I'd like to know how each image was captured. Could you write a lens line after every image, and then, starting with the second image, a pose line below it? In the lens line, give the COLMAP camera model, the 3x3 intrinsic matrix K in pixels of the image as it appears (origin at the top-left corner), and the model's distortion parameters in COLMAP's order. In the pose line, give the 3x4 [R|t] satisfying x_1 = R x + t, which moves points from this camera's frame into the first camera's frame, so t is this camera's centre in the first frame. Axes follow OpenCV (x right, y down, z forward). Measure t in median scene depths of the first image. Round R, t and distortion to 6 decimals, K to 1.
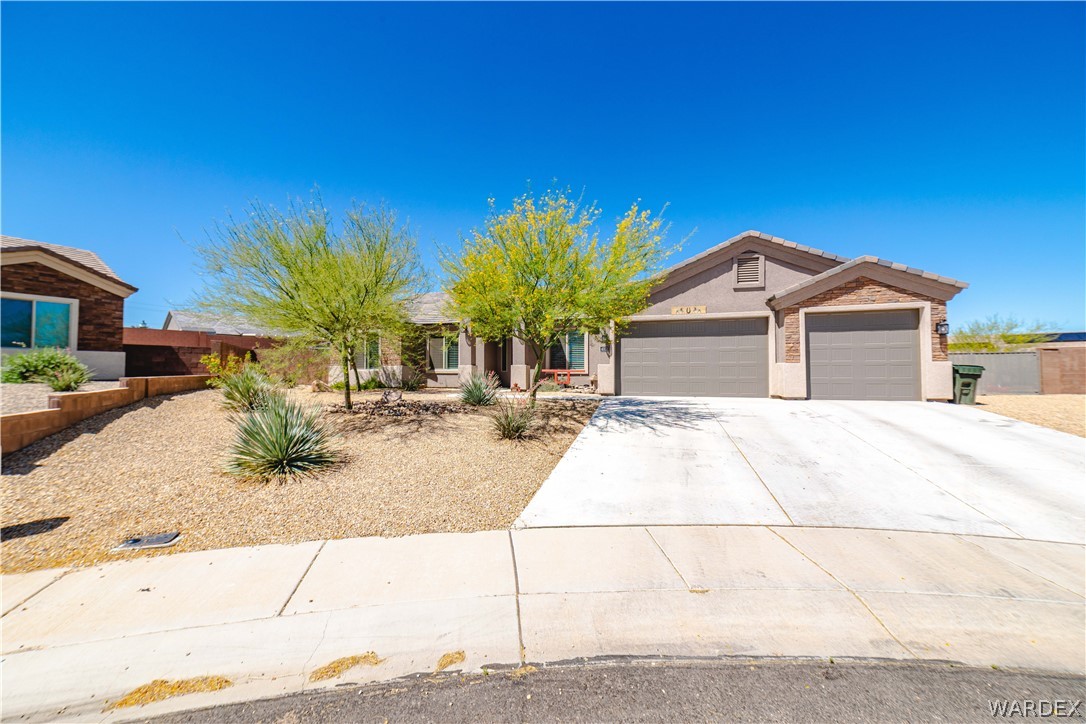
lens RADIAL K [[406.7, 0, 547.0], [0, 406.7, 356.8], [0, 0, 1]] dist [0.001720, 0.000524]
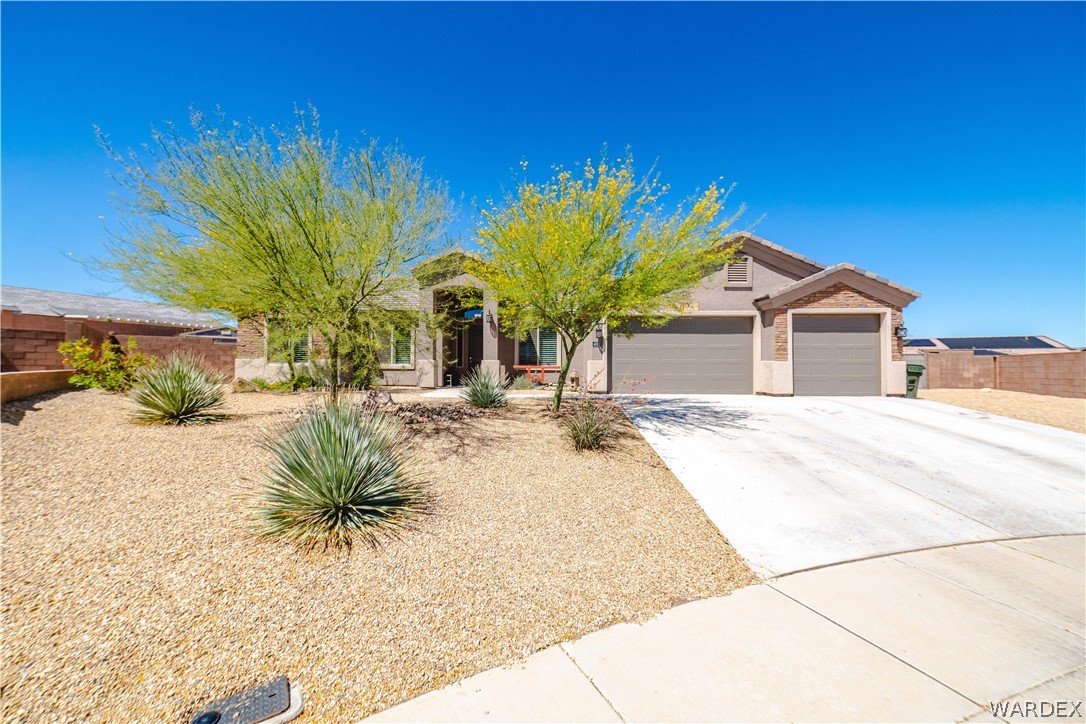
lens RADIAL K [[406.1, 0, 546.4], [0, 406.1, 357.1], [0, 0, 1]] dist [-0.001728, -0.000120]
pose [[0.967053, 0.012399, 0.254272, -0.245304], [-0.015115, 0.999848, 0.008730, 0.004719], [-0.254125, -0.012286, 0.967093, 0.143830]]
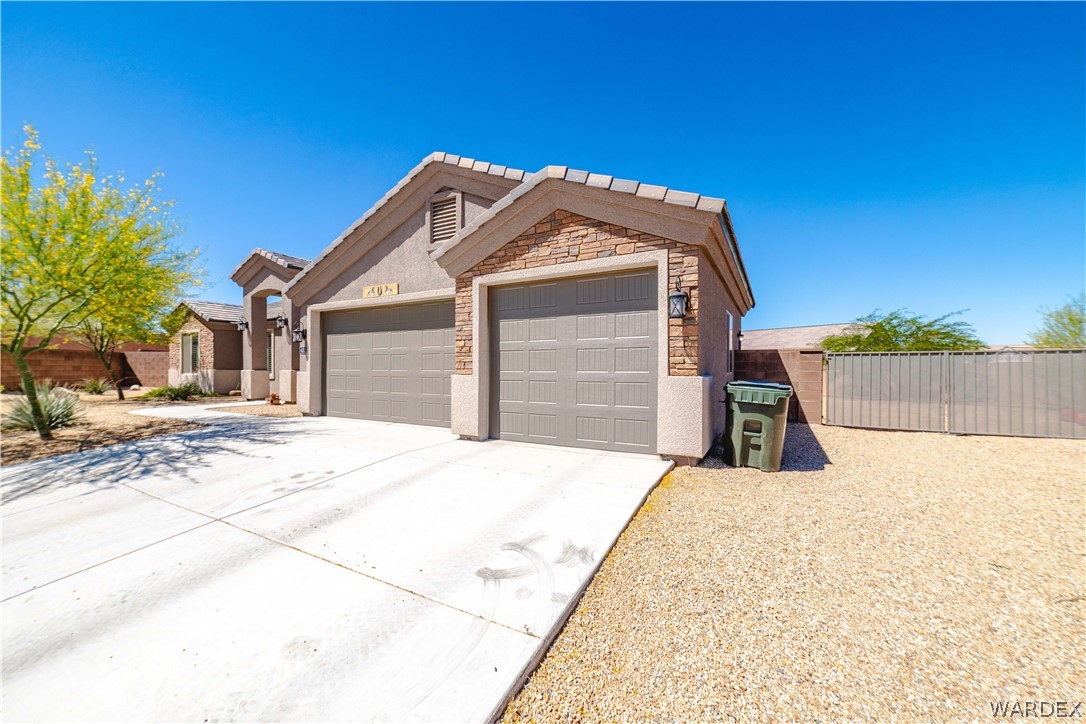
lens RADIAL K [[420.4, 0, 543.0], [0, 420.4, 362.0], [0, 0, 1]] dist [-0.013983, 0.000008]
pose [[0.971877, 0.000212, -0.235491, 0.847728], [0.004791, 0.999775, 0.020672, -0.014254], [0.235442, -0.021219, 0.971657, 0.454541]]
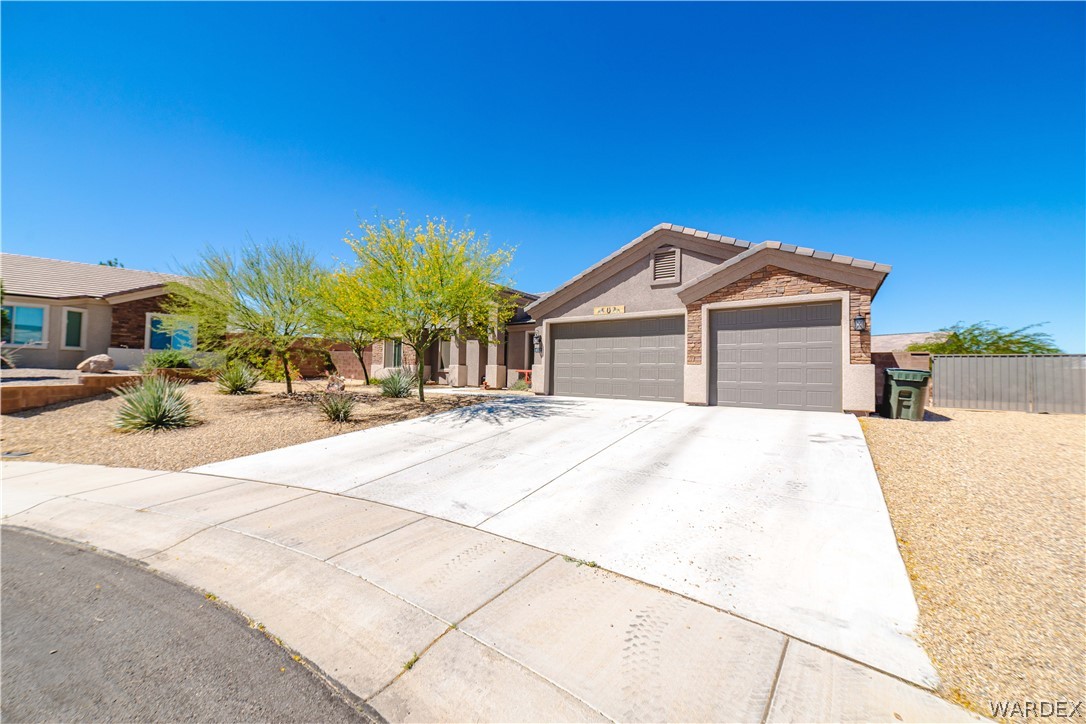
lens RADIAL K [[406.1, 0, 546.4], [0, 406.1, 357.1], [0, 0, 1]] dist [-0.001728, -0.000120]
pose [[0.945251, 0.005610, -0.326296, 0.586215], [-0.008012, 0.999950, -0.006018, 0.006250], [0.326246, 0.008303, 0.945248, 0.032185]]
